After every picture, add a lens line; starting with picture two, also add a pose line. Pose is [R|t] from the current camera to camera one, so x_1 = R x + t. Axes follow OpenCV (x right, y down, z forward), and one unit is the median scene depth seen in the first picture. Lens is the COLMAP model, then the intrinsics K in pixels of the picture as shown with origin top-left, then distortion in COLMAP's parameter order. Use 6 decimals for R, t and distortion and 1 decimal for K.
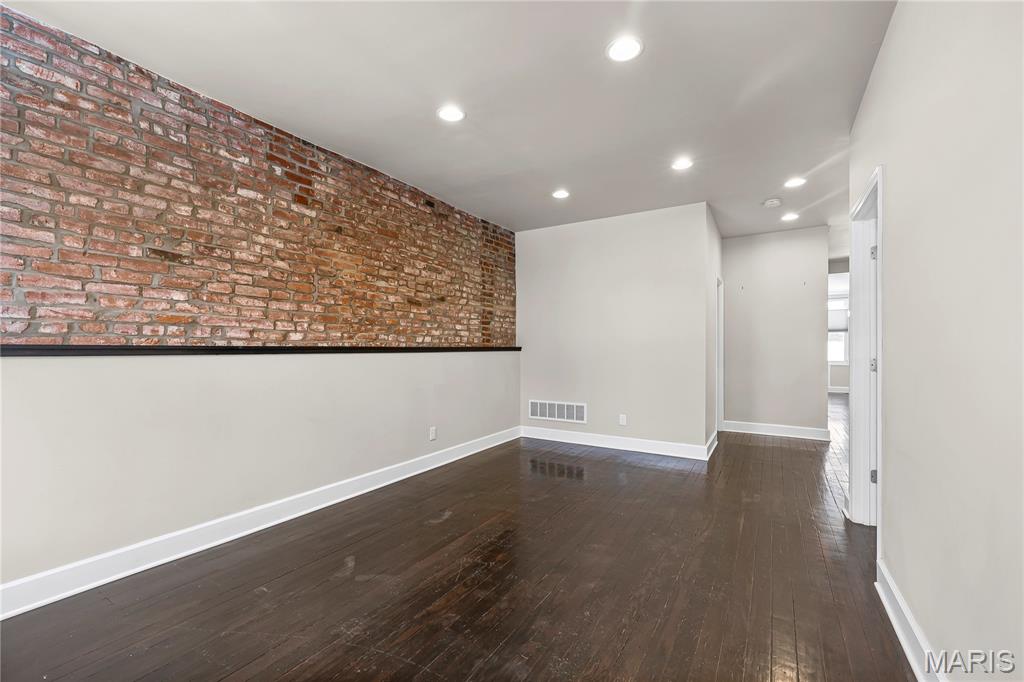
lens RADIAL K [[422.6, 0, 509.2], [0, 422.6, 354.0], [0, 0, 1]] dist [-0.000580, -0.000030]
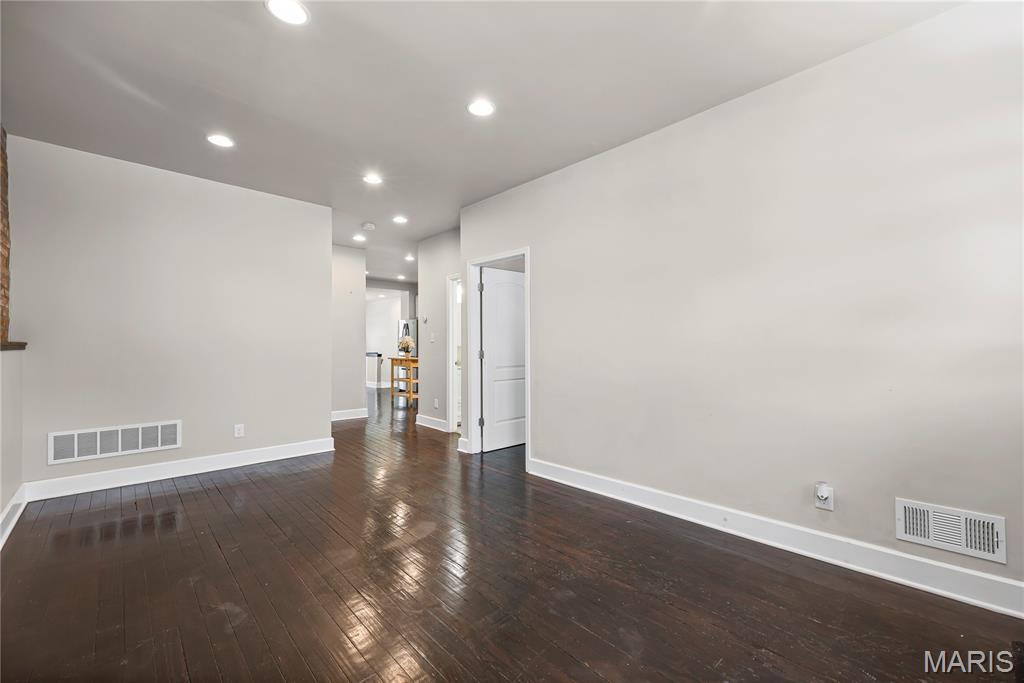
lens RADIAL K [[415.8, 0, 515.4], [0, 415.8, 345.2], [0, 0, 1]] dist [-0.000562, 0.000188]
pose [[0.244933, 0.005607, 0.969524, -0.399396], [0.011449, 0.999897, -0.008675, -0.000728], [-0.969473, 0.013225, 0.244843, 0.265272]]
